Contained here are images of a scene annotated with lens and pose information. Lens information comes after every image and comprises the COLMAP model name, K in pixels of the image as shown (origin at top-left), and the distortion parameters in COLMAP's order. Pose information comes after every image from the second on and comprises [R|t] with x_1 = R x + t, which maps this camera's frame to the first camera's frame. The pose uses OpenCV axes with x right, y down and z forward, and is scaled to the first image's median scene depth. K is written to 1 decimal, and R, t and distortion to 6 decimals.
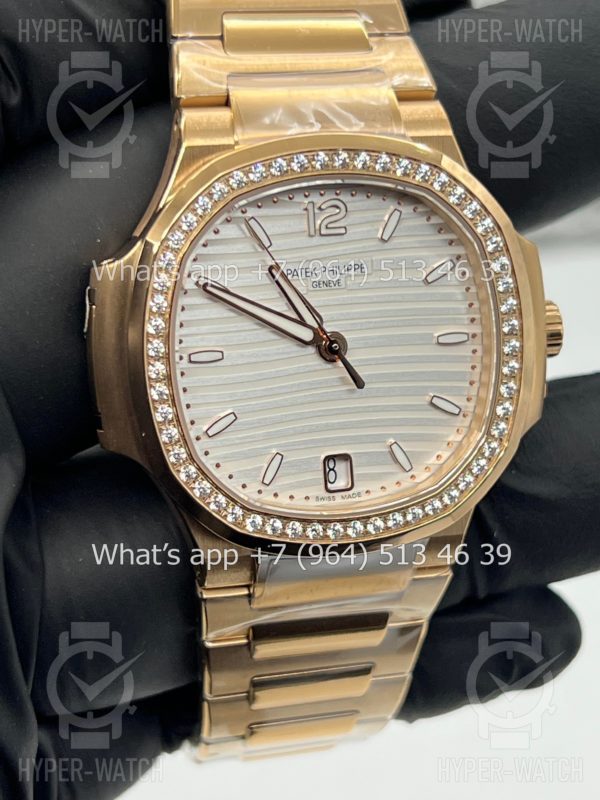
lens RADIAL K [[1895.6, 0, 297.1], [0, 1895.6, 378.7], [0, 0, 1]] dist [0.335340, 0.000000]
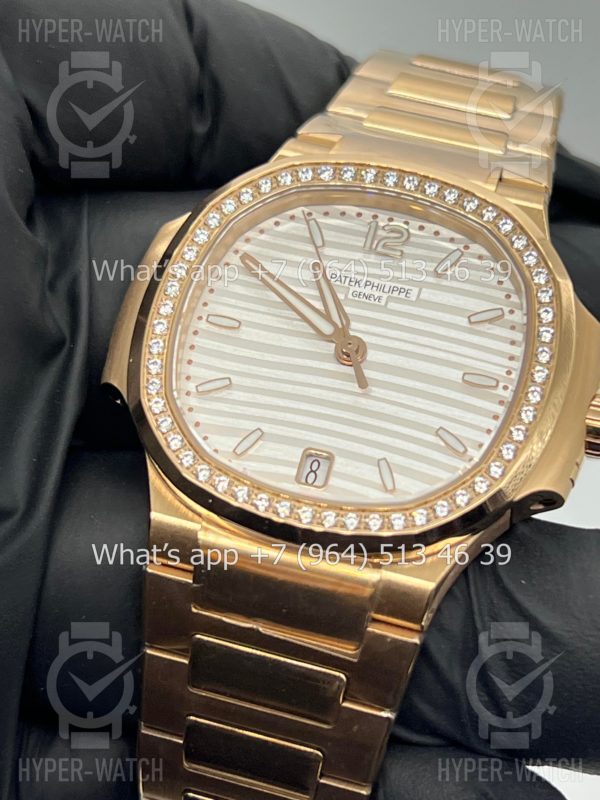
lens RADIAL K [[1895.6, 0, 308.4], [0, 1895.6, 393.8], [0, 0, 1]] dist [0.335340, 0.000000]
pose [[0.883879, 0.136875, -0.447239, 0.435964], [-0.353614, 0.821426, -0.447455, 0.442513], [0.306129, 0.553646, 0.774442, 0.256834]]
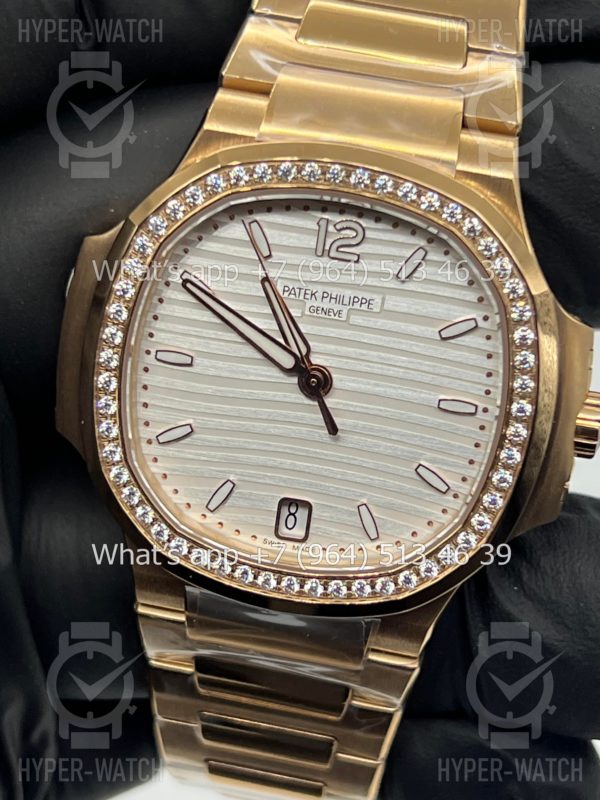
lens RADIAL K [[1895.6, 0, 293.8], [0, 1895.6, 393.3], [0, 0, 1]] dist [0.335340, 0.000000]
pose [[0.902739, 0.244922, -0.353660, 0.327716], [-0.238598, 0.969130, 0.062119, -0.064749], [0.357956, 0.028305, 0.933309, 0.161600]]
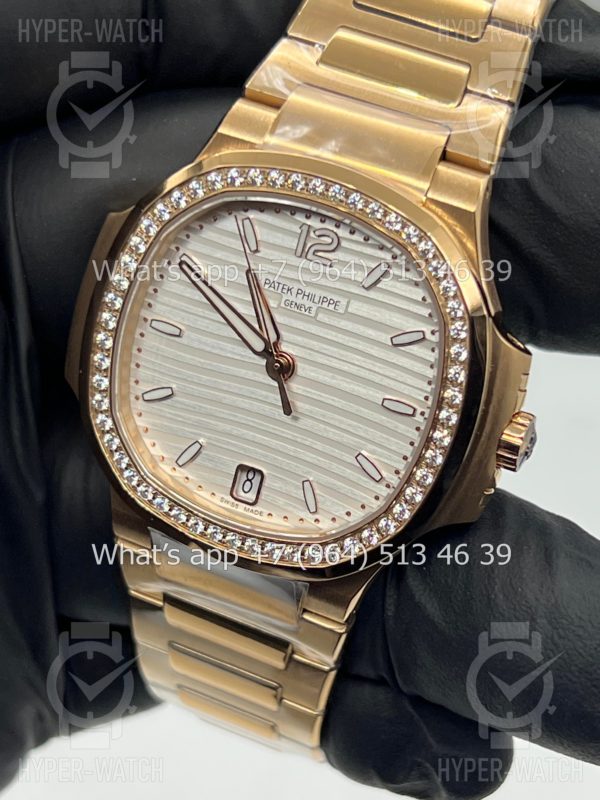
lens RADIAL K [[1895.6, 0, 293.5], [0, 1895.6, 403.8], [0, 0, 1]] dist [0.335340, 0.000000]
pose [[0.780797, 0.377164, -0.498099, 0.535865], [-0.364385, 0.922502, 0.127333, -0.129927], [0.507523, 0.082079, 0.857720, 0.138162]]
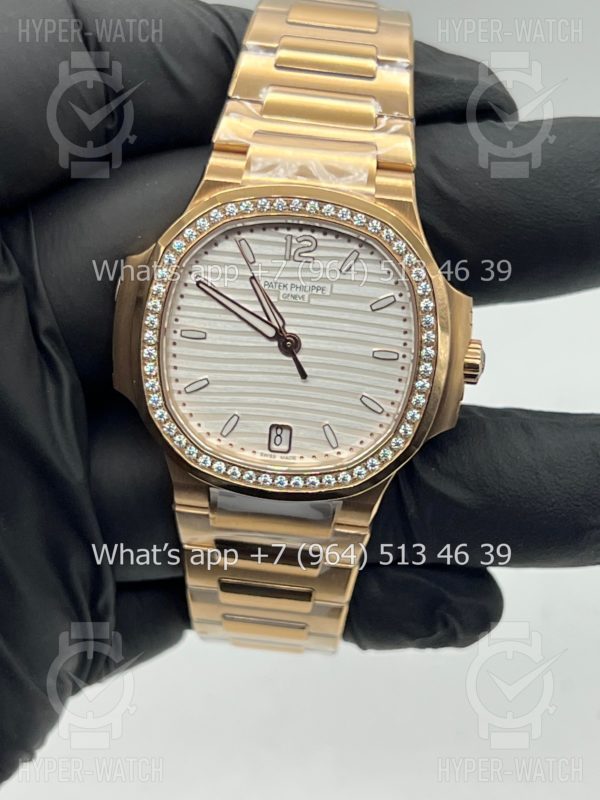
lens RADIAL K [[1895.6, 0, 285.3], [0, 1895.6, 382.2], [0, 0, 1]] dist [0.335340, 0.000000]
pose [[0.933393, 0.186010, -0.306884, 0.430039], [-0.180489, 0.982475, 0.046541, -0.052240], [0.310163, 0.011948, 0.950608, -0.266952]]
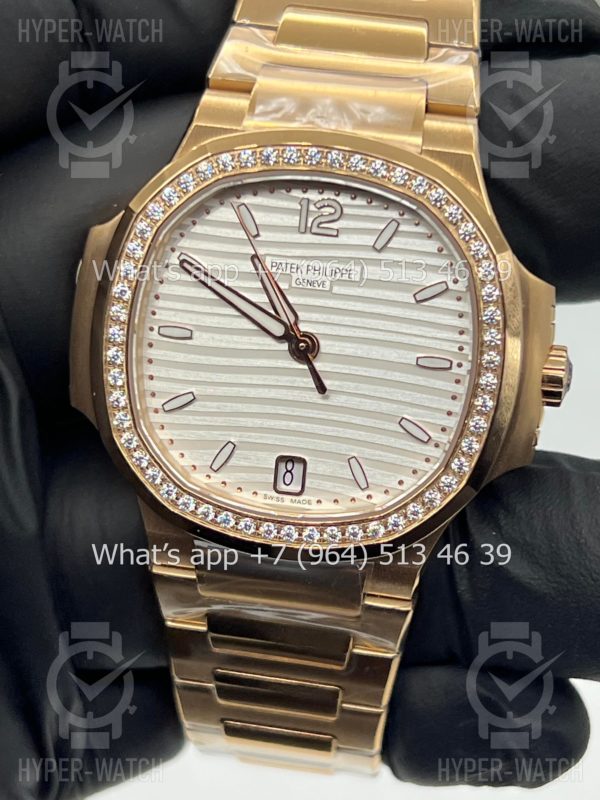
lens RADIAL K [[1895.6, 0, 294.3], [0, 1895.6, 398.2], [0, 0, 1]] dist [0.335340, 0.000000]
pose [[0.907684, 0.180400, -0.378900, 0.392236], [-0.194855, 0.980832, 0.000197, 0.009971], [0.371673, 0.073652, 0.925438, 0.089394]]
